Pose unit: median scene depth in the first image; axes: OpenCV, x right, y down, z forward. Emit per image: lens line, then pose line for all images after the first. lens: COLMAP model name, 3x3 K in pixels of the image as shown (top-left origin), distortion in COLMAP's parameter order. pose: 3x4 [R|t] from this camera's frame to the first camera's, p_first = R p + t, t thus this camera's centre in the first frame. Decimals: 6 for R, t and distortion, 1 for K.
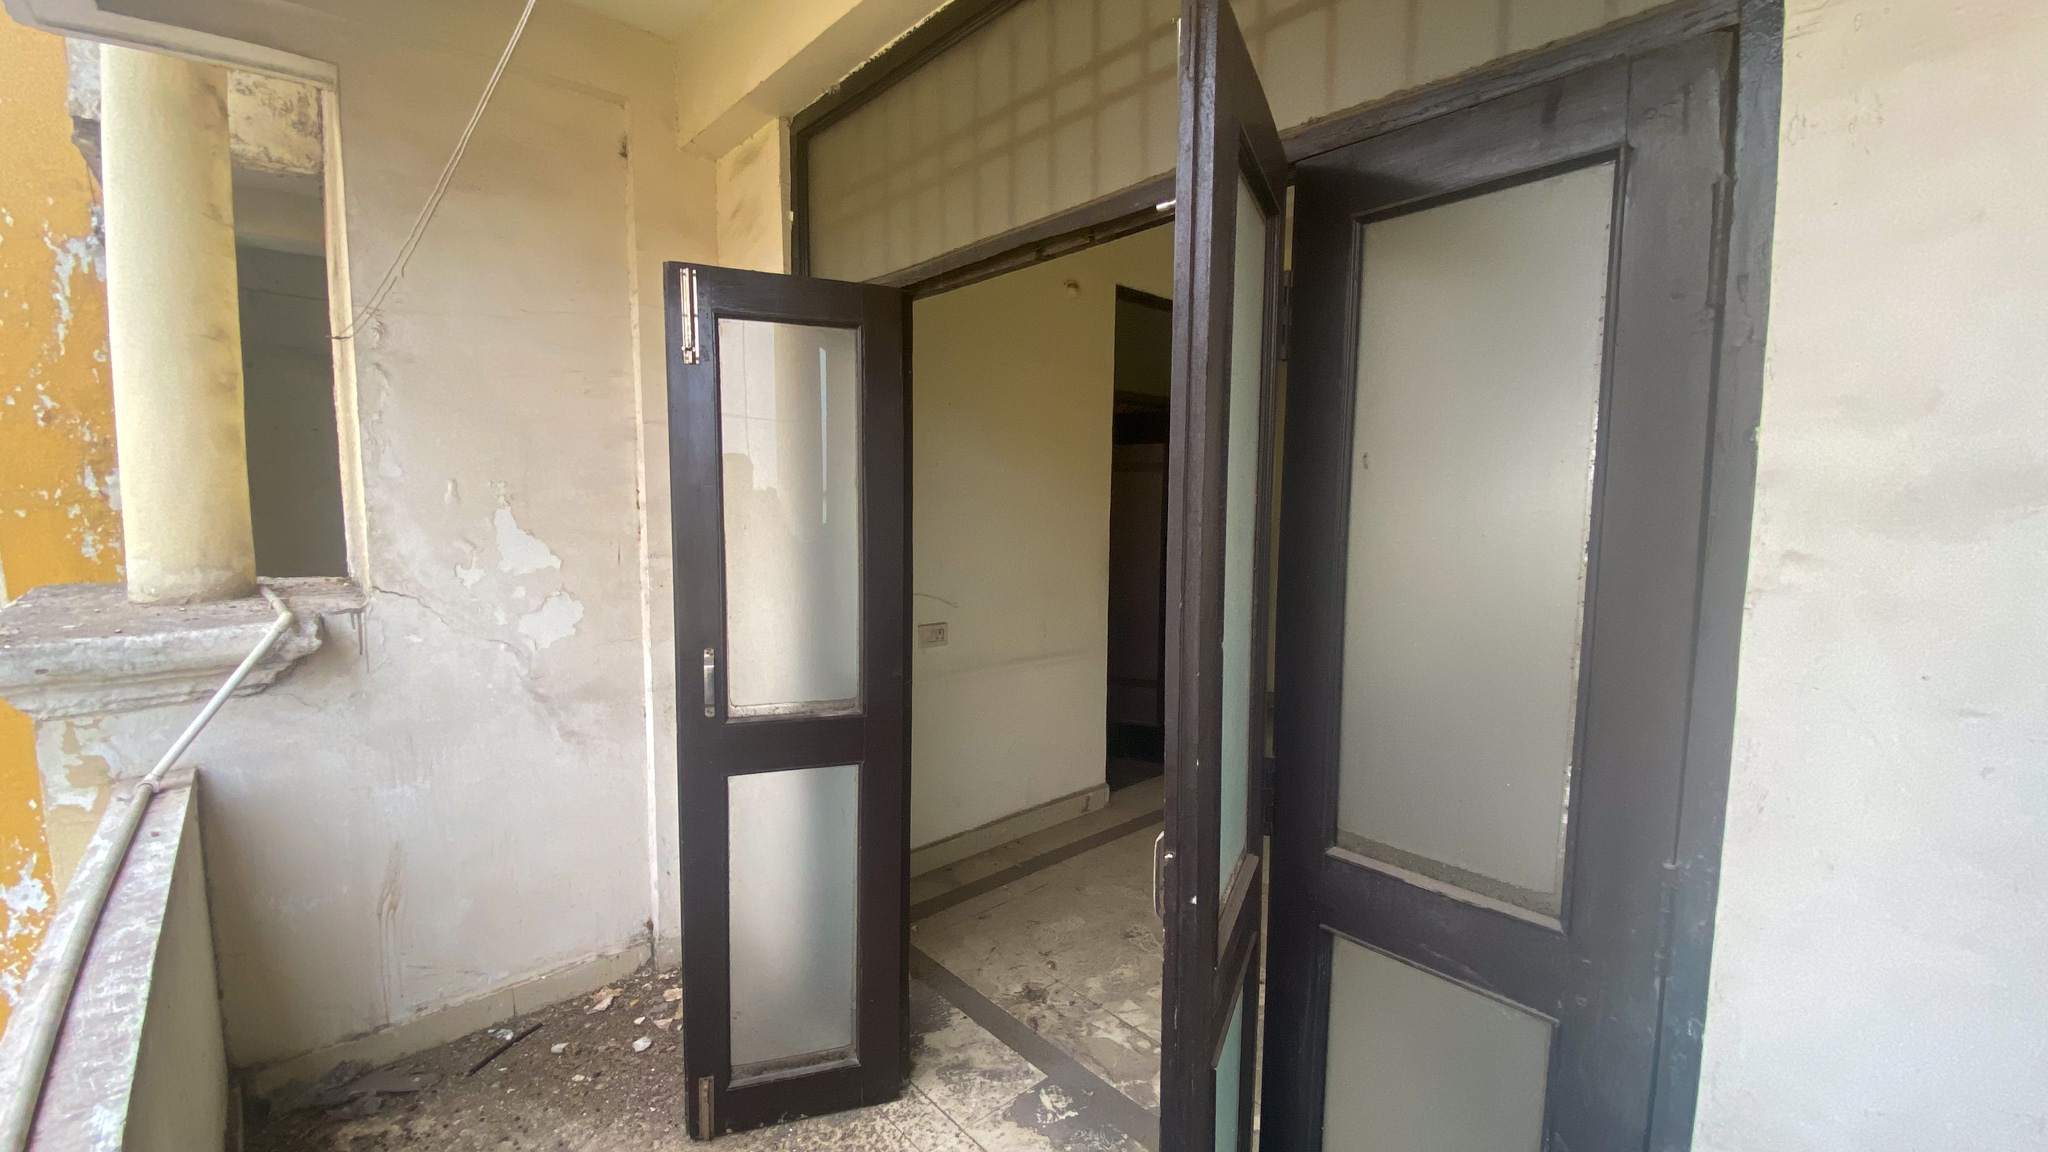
lens RADIAL K [[850.4, 0, 1024.0], [0, 850.4, 576.0], [0, 0, 1]] dist [0.056464, -0.042245]
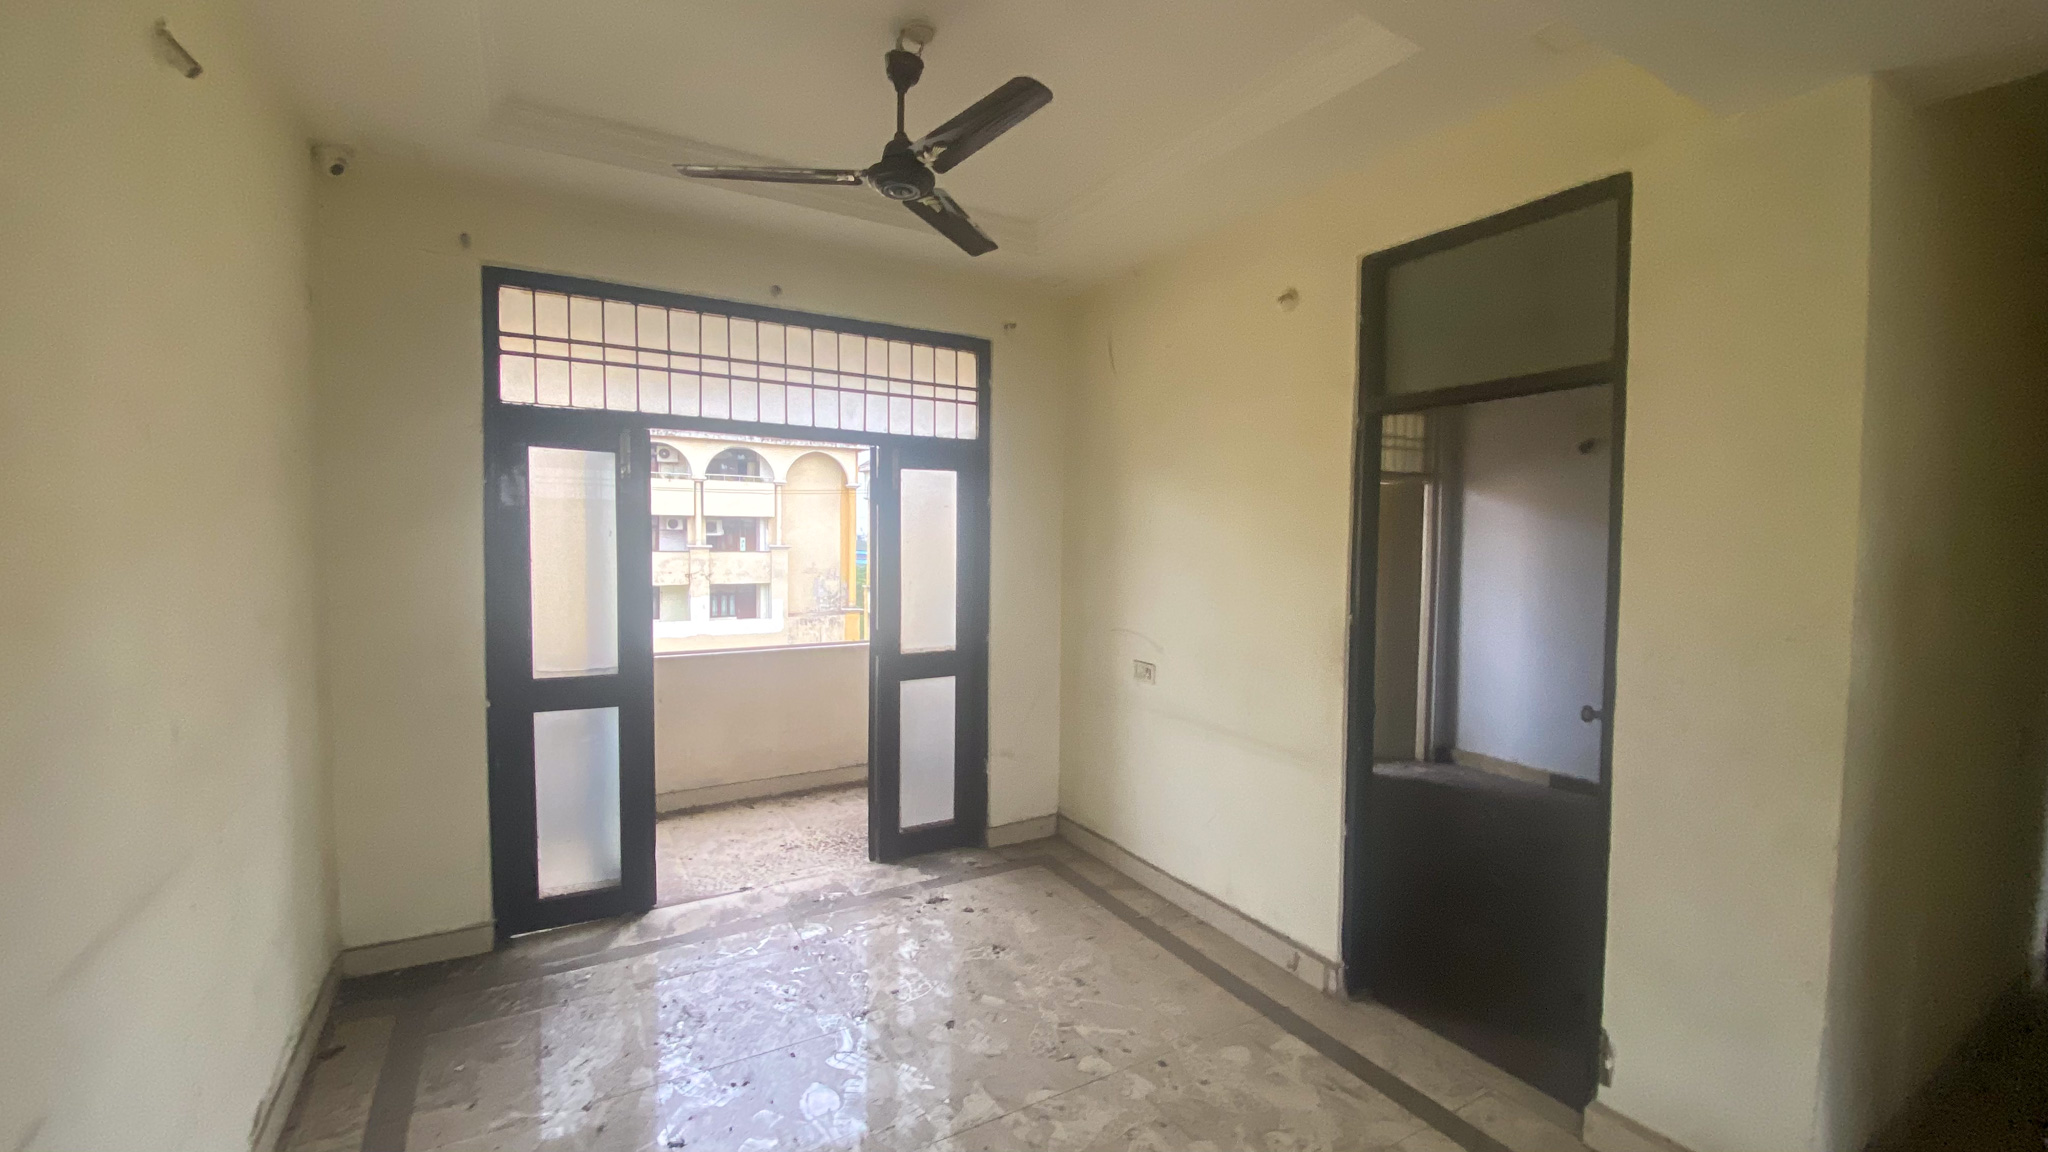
lens RADIAL K [[850.4, 0, 1024.0], [0, 850.4, 576.0], [0, 0, 1]] dist [0.056464, -0.042245]
pose [[-0.232963, 0.030532, -0.972006, 1.028014], [-0.108991, 0.992390, 0.057294, -0.104867], [0.966359, 0.119287, -0.227863, 1.084423]]
